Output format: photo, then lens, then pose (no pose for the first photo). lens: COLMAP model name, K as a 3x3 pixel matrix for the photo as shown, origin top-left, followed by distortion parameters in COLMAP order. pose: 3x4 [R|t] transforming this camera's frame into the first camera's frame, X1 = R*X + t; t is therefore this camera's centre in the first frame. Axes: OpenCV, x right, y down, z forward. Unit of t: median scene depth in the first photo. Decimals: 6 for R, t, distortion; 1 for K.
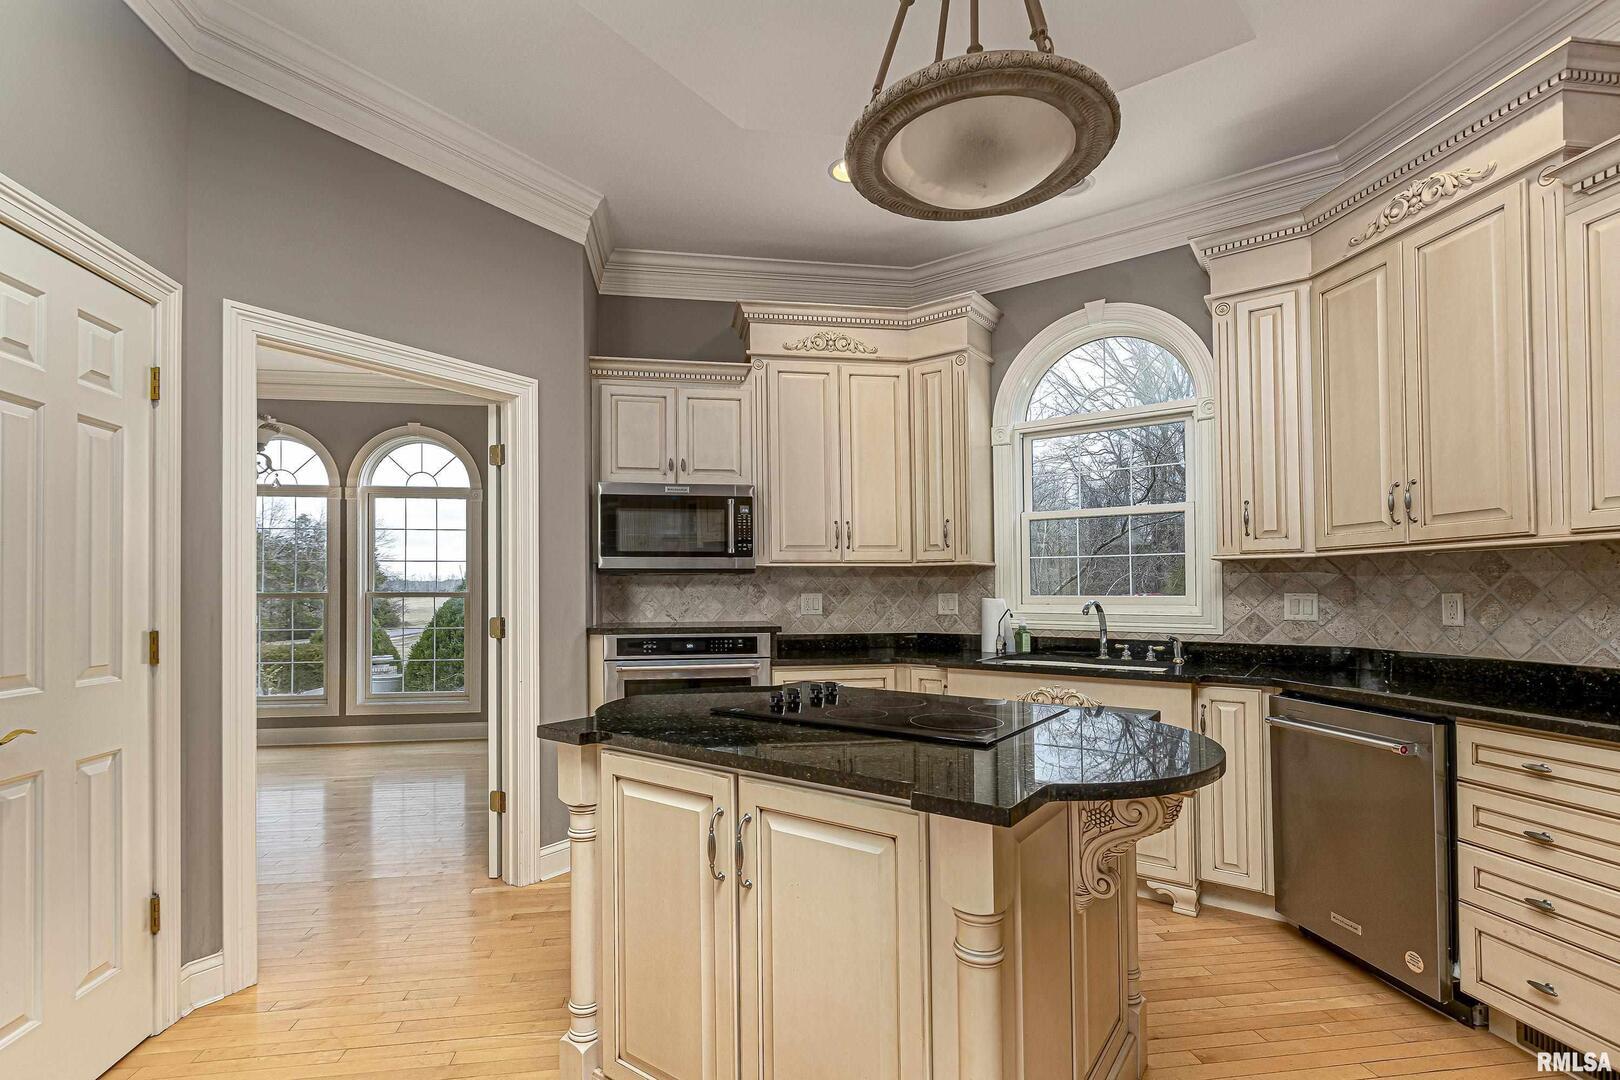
lens RADIAL K [[744.8, 0, 786.5], [0, 744.8, 587.5], [0, 0, 1]] dist [0.000375, -0.000389]
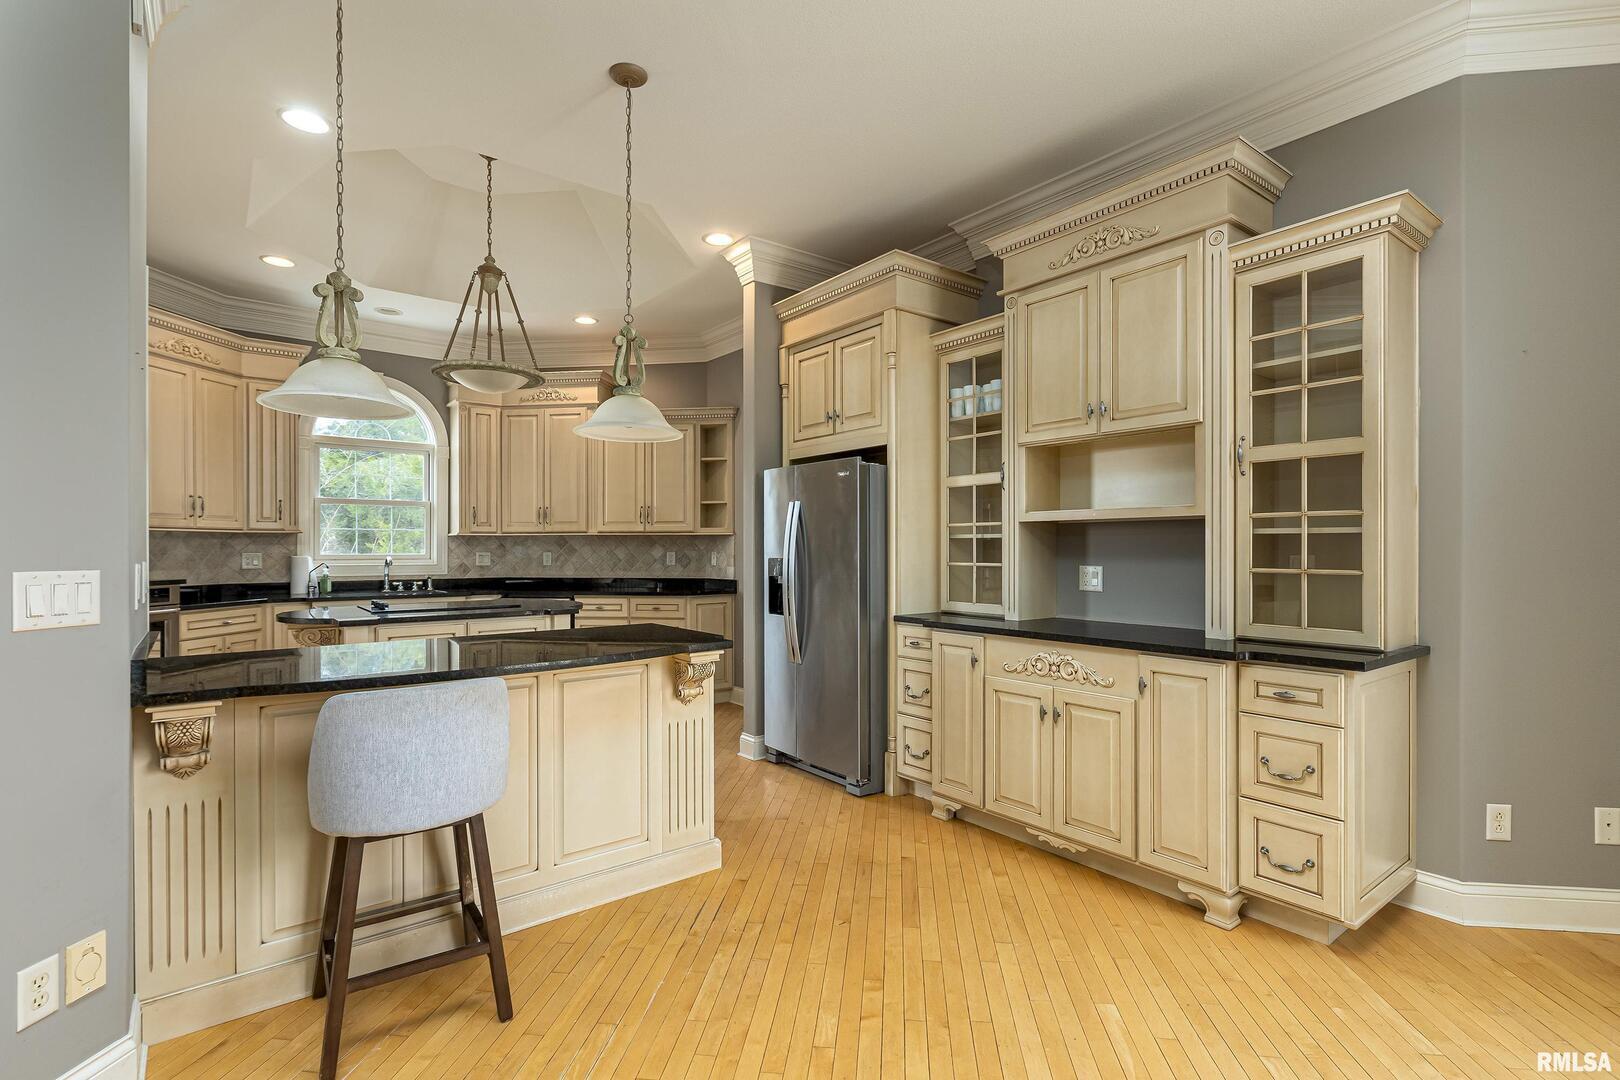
lens RADIAL K [[757.6, 0, 808.0], [0, 757.6, 551.1], [0, 0, 1]] dist [0.002254, 0.000311]
pose [[0.257965, -0.001332, 0.966153, -1.081634], [-0.007193, 0.999969, 0.003300, -0.008396], [-0.966128, -0.007801, 0.257947, -0.391324]]
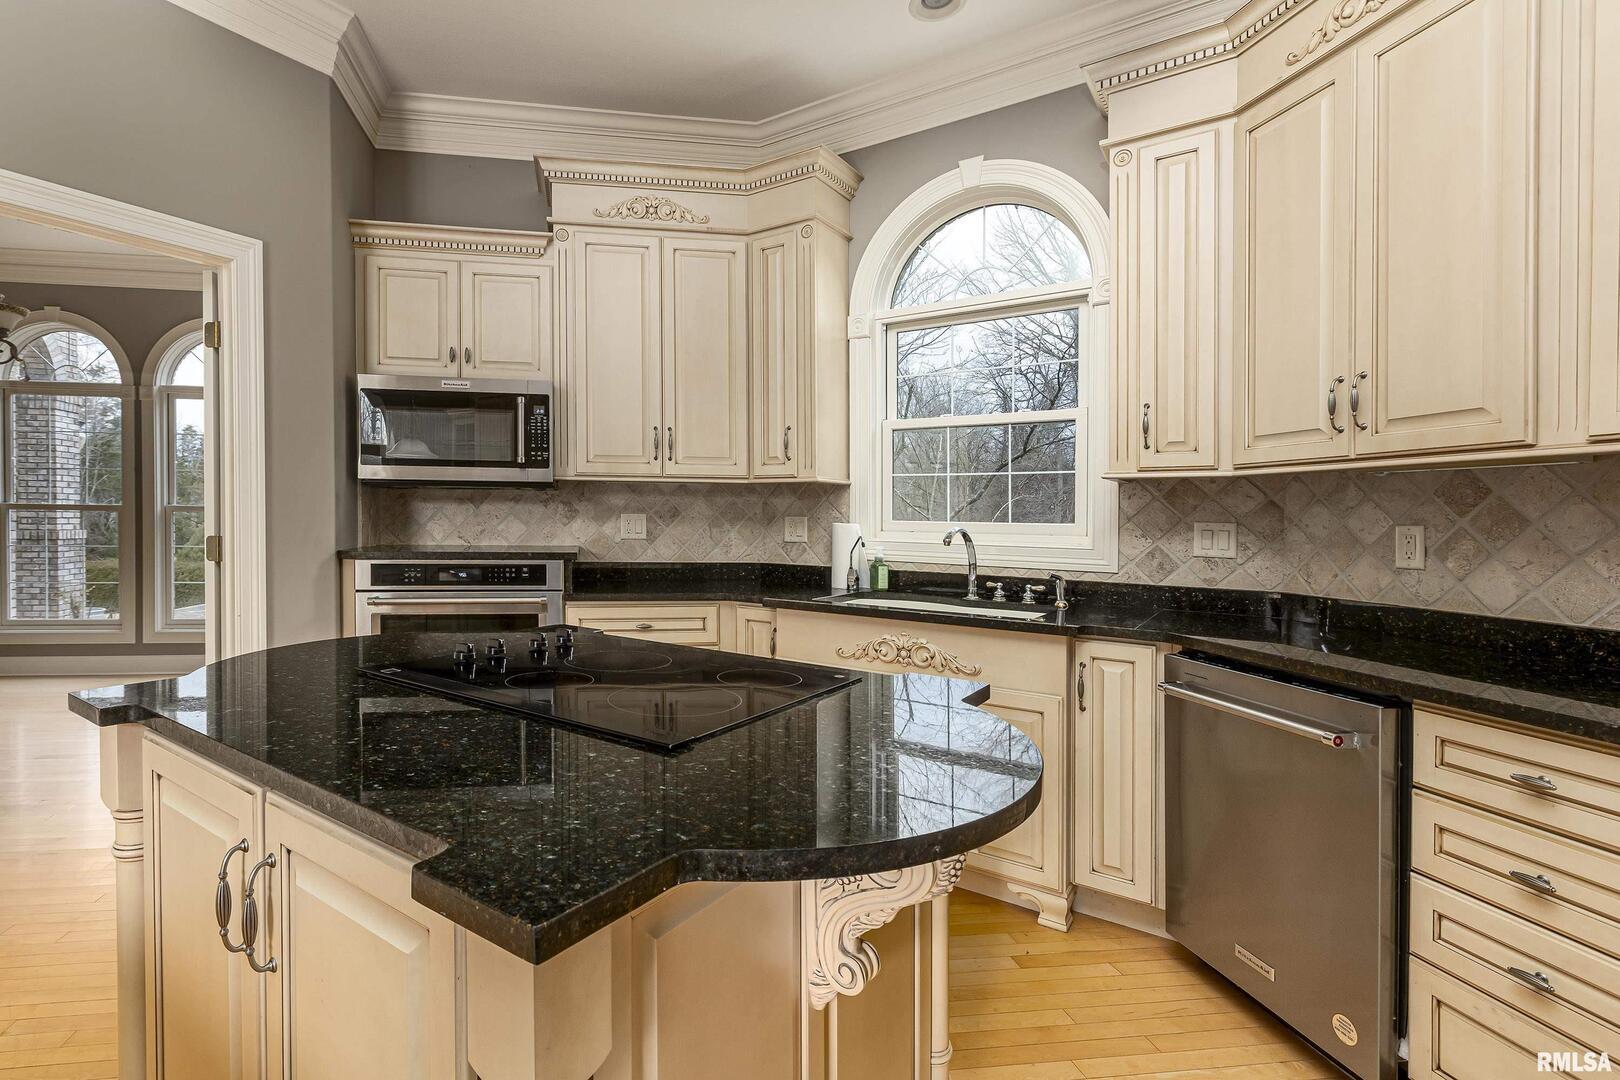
lens RADIAL K [[775.3, 0, 688.3], [0, 775.3, 522.0], [0, 0, 1]] dist [0.000008, 0.000536]
pose [[0.999763, 0.016957, -0.013642, 0.138529], [-0.016755, 0.999750, 0.014832, 0.003905], [0.013890, -0.014599, 0.999797, 0.163517]]
